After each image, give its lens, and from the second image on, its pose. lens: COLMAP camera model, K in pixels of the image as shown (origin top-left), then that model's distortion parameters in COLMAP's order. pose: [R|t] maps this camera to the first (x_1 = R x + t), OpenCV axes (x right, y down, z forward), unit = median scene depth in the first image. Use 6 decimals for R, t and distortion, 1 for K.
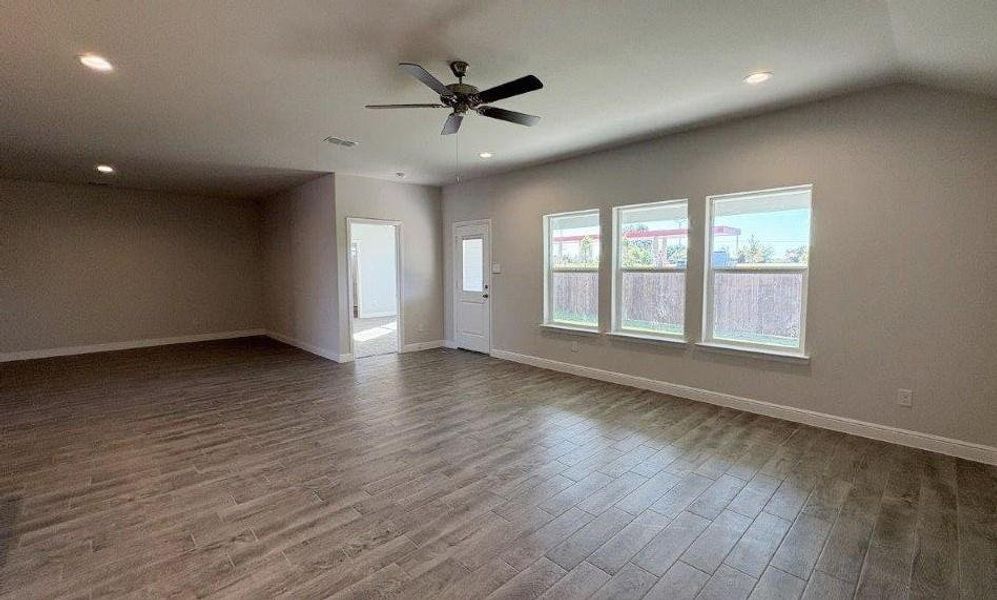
lens RADIAL K [[420.7, 0, 513.5], [0, 420.7, 299.5], [0, 0, 1]] dist [0.000943, 0.000594]
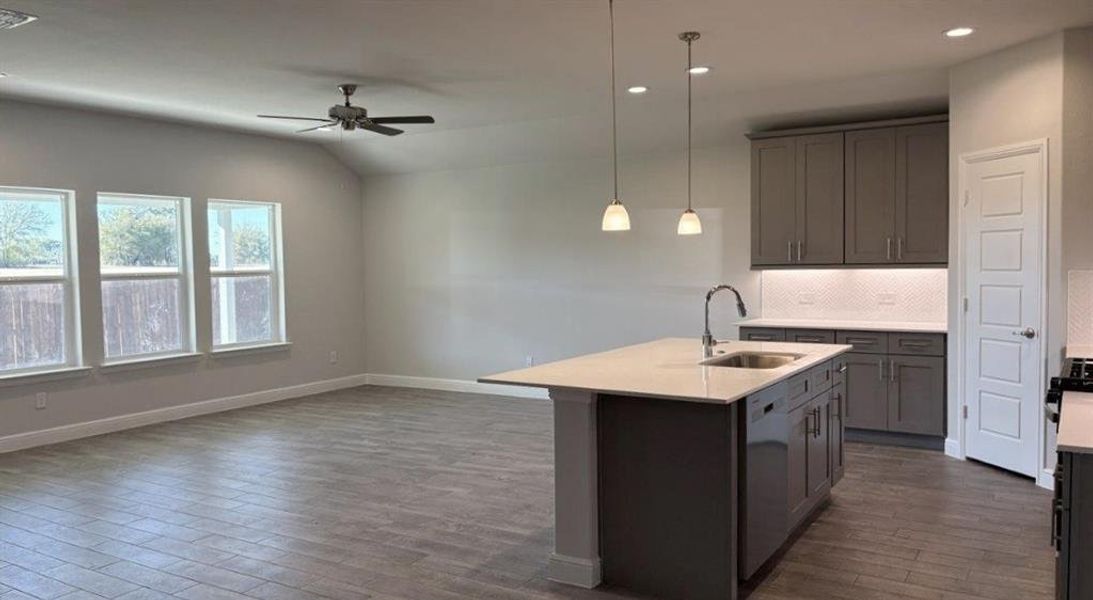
lens RADIAL K [[838.8, 0, 546.5], [0, 838.8, 300.0], [0, 0, 1]] dist [0.028406, -0.002970]
pose [[-0.220063, -0.038399, 0.974730, -2.343348], [0.088186, 0.994350, 0.059082, -0.084105], [-0.971491, 0.098959, -0.215434, 1.004744]]
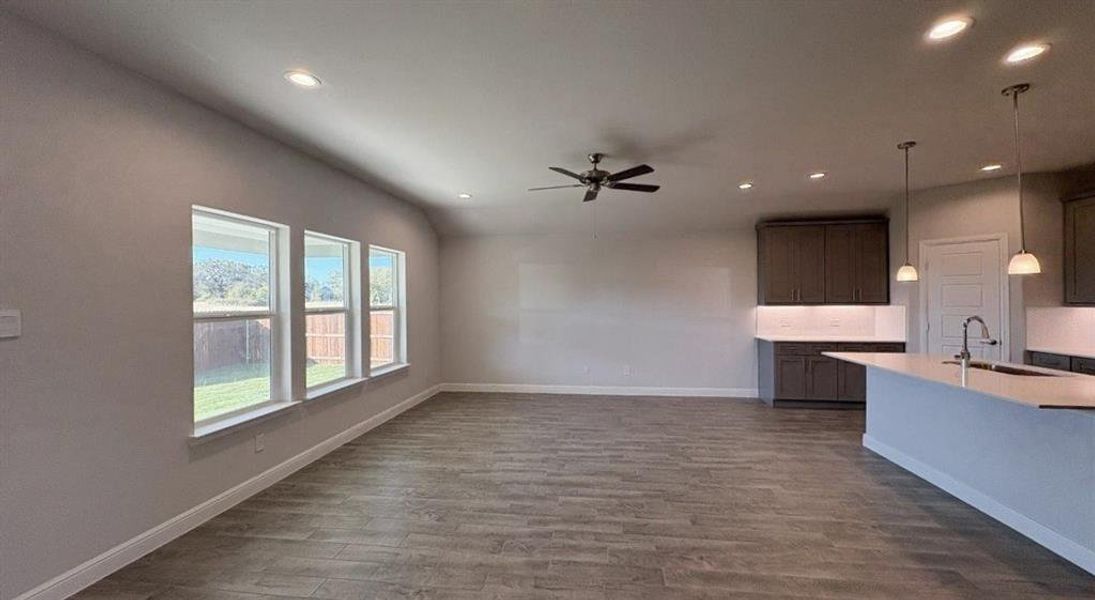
lens RADIAL K [[446.3, 0, 547.5], [0, 446.3, 300.0], [0, 0, 1]] dist [0.011831, -0.000362]
pose [[-0.605073, 0.007775, 0.796132, -1.139508], [0.069591, 0.996642, 0.043158, -0.165415], [-0.793123, 0.081517, -0.603582, 1.972613]]
